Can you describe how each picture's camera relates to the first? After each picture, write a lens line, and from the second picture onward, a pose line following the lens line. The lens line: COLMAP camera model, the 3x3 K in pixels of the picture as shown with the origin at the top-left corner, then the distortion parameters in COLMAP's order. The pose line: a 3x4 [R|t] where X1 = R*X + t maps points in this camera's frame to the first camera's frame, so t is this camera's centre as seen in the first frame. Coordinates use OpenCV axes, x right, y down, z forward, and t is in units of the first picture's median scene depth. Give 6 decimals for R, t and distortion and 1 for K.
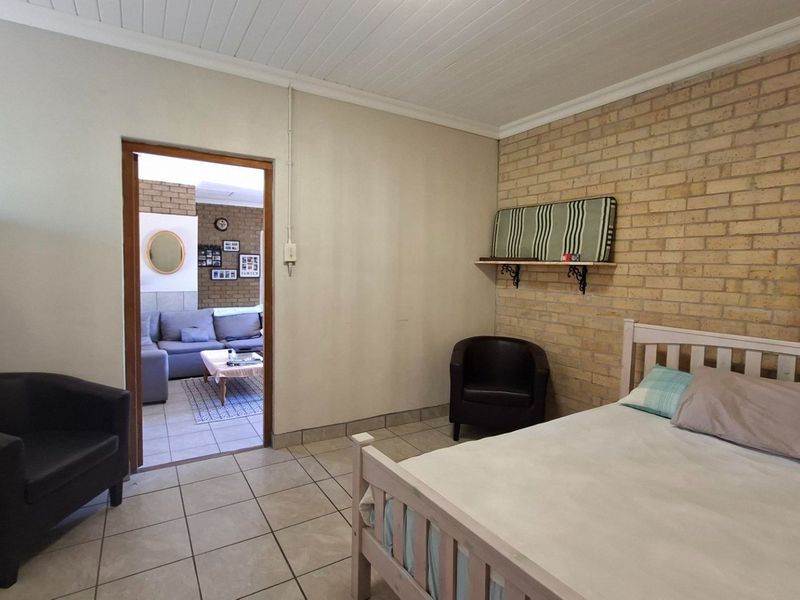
lens RADIAL K [[420.9, 0, 400.9], [0, 420.9, 300.1], [0, 0, 1]] dist [-0.011400, 0.001899]
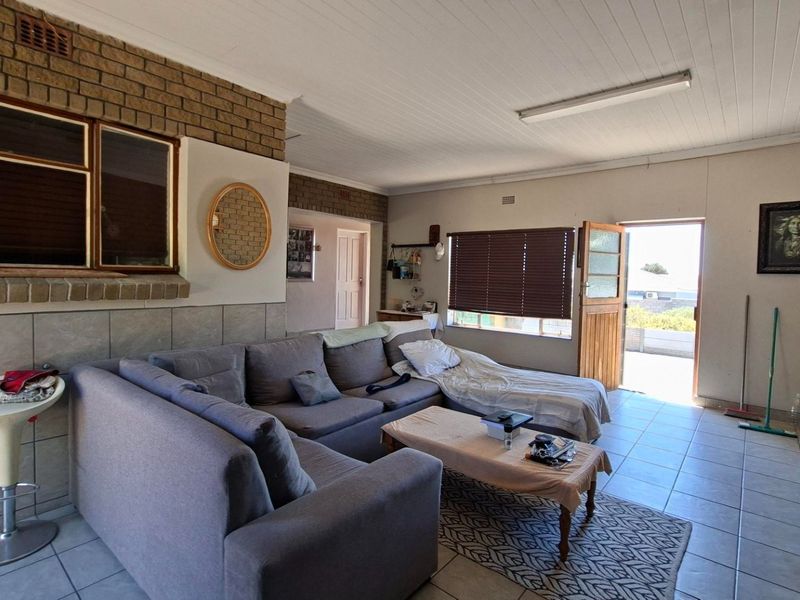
lens RADIAL K [[420.9, 0, 399.1], [0, 420.9, 295.4], [0, 0, 1]] dist [-0.011400, 0.001899]
pose [[0.951593, -0.012706, 0.307097, -0.388852], [0.018467, 0.999704, -0.015862, -0.013786], [-0.306805, 0.020765, 0.951546, 0.337044]]
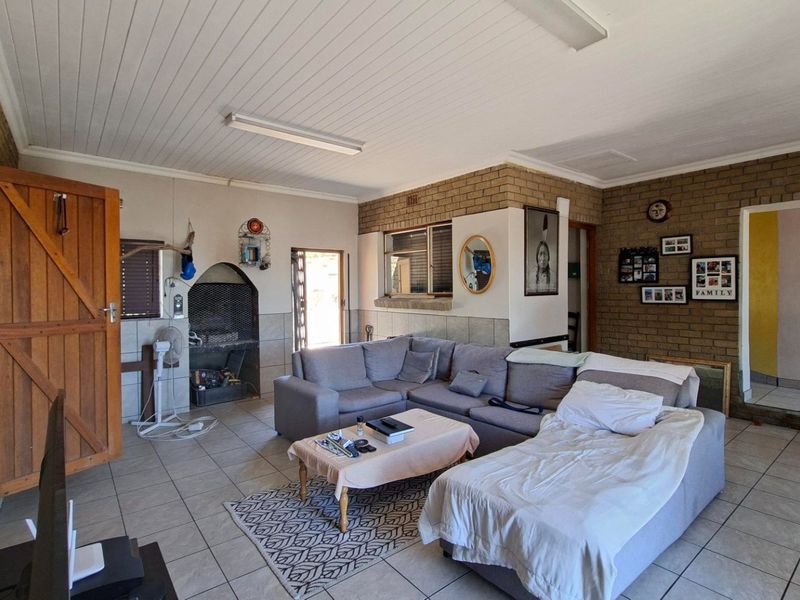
lens RADIAL K [[420.9, 0, 396.4], [0, 420.9, 295.3], [0, 0, 1]] dist [-0.011400, 0.001899]
pose [[0.118716, -0.002493, -0.992925, 0.118020], [-0.064265, 0.997881, -0.010189, -0.030757], [0.990846, 0.065020, 0.118304, 0.563382]]
